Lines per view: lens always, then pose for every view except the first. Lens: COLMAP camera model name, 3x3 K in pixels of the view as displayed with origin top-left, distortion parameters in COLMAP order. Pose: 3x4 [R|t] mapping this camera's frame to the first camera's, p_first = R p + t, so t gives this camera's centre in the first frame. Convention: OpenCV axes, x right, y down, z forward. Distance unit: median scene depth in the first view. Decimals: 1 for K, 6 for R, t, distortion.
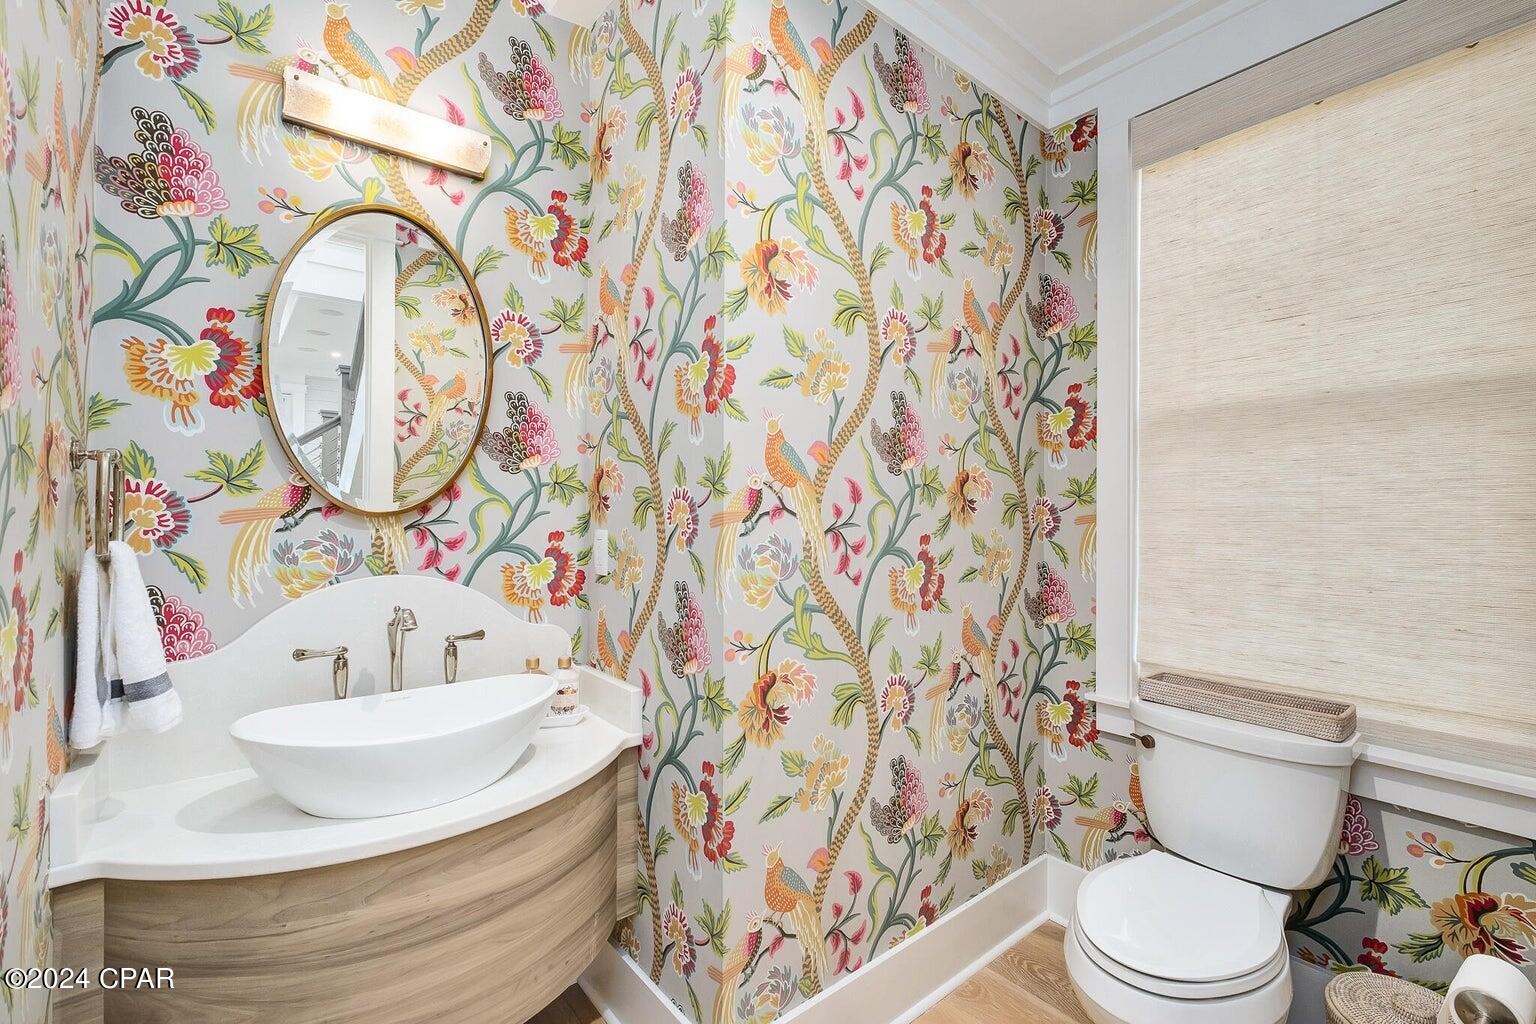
lens RADIAL K [[668.0, 0, 774.3], [0, 668.0, 507.3], [0, 0, 1]] dist [-0.003725, -0.000659]
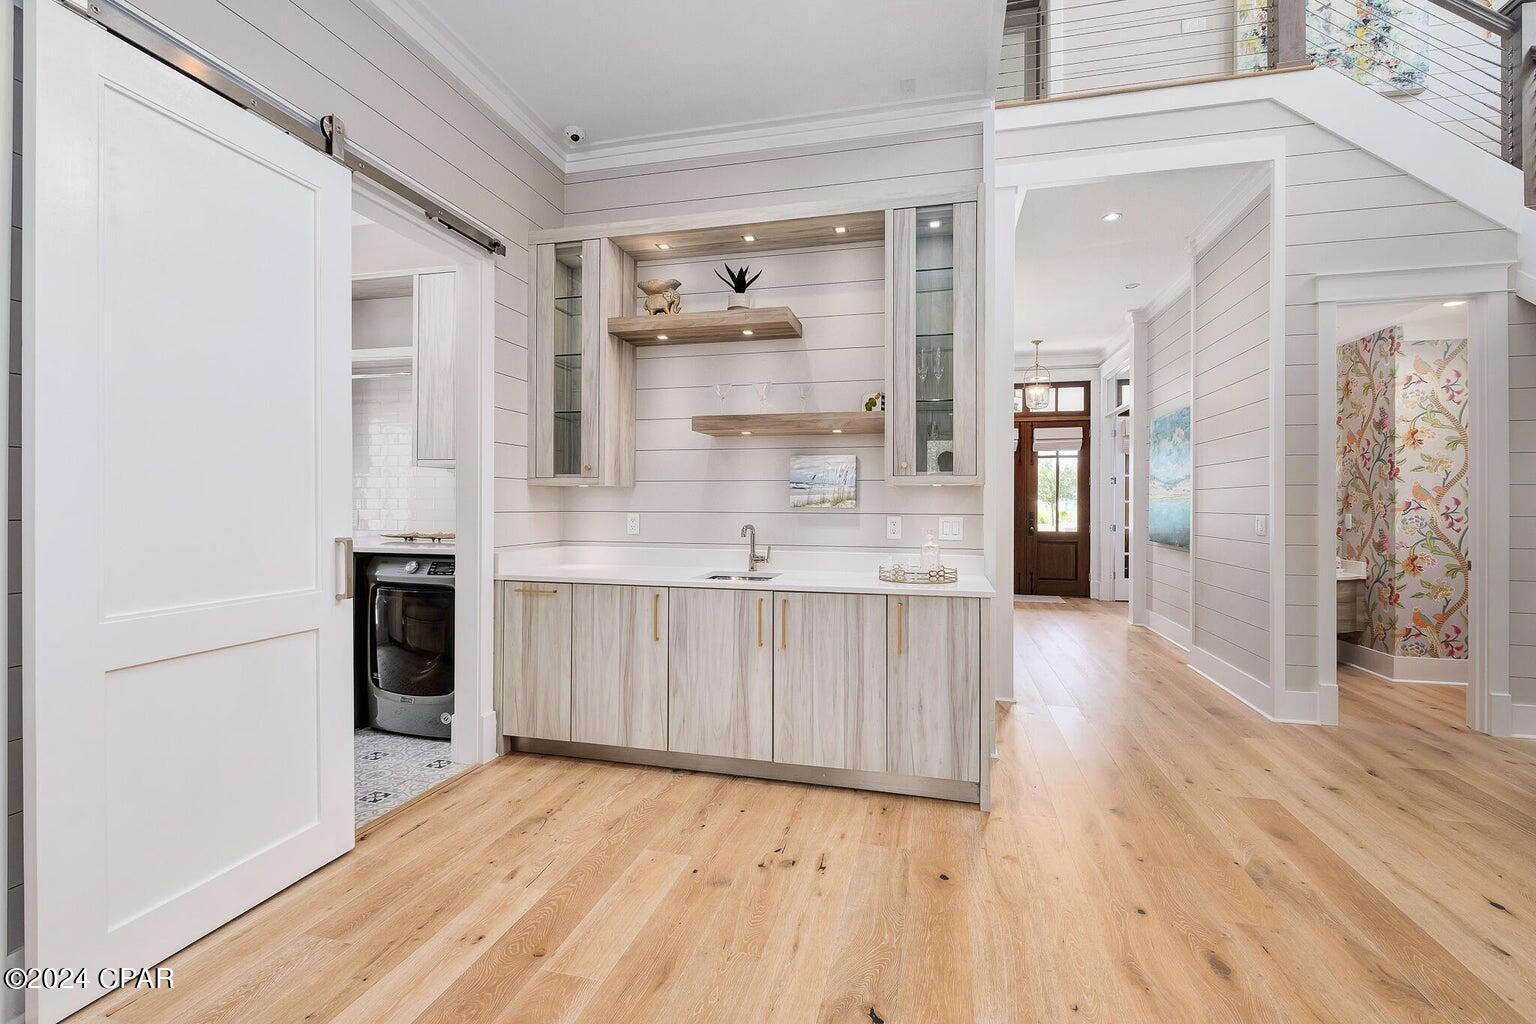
lens RADIAL K [[668.0, 0, 778.2], [0, 668.0, 503.6], [0, 0, 1]] dist [-0.003725, -0.000659]
pose [[0.610958, -0.003986, -0.791653, 0.671013], [0.002554, 0.999992, -0.003064, -0.013926], [0.791659, -0.000150, 0.610963, -3.510825]]
